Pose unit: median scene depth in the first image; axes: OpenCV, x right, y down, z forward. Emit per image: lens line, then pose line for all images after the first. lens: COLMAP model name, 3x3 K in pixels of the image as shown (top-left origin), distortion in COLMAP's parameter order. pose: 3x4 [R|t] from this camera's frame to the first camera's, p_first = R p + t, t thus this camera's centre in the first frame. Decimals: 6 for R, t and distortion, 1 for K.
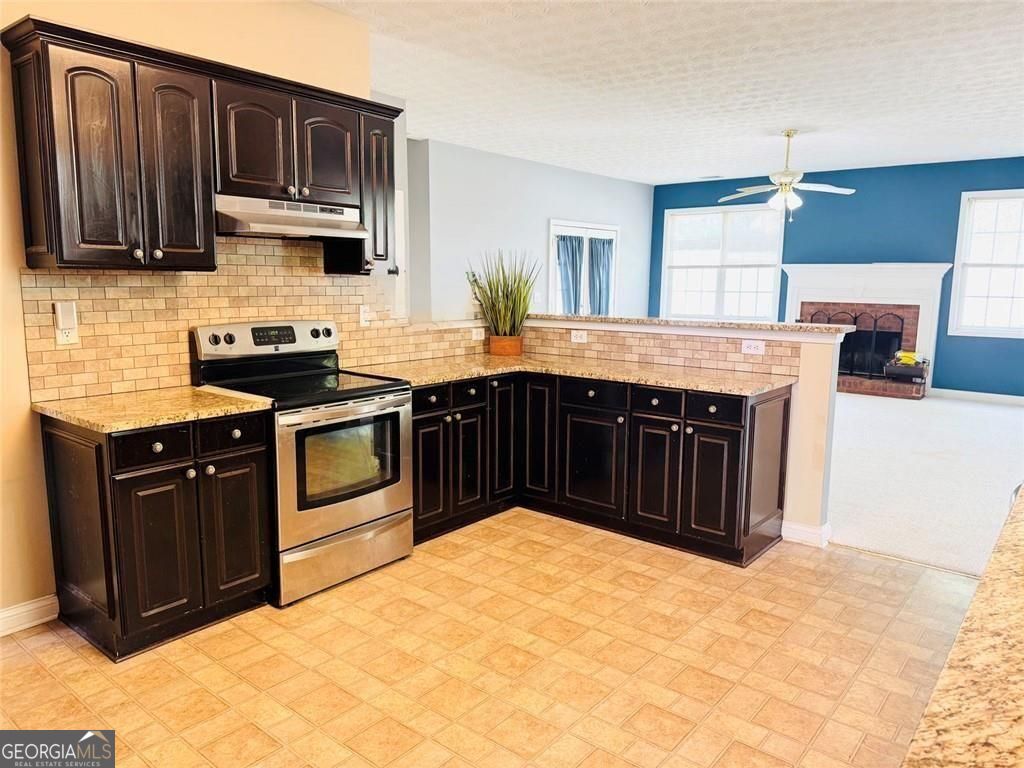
lens RADIAL K [[724.6, 0, 506.7], [0, 724.6, 379.6], [0, 0, 1]] dist [0.068925, -0.037255]
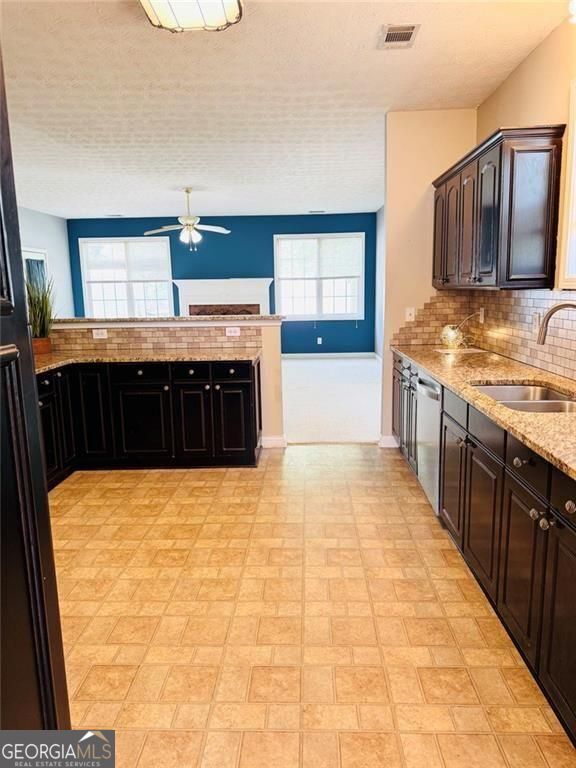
lens RADIAL K [[543.5, 0, 289.9], [0, 543.5, 382.6], [0, 0, 1]] dist [0.068925, -0.037255]
pose [[0.787275, -0.129499, 0.602850, -0.273347], [0.113441, 0.991428, 0.064824, 0.002701], [-0.606077, 0.017354, 0.795217, 0.004135]]
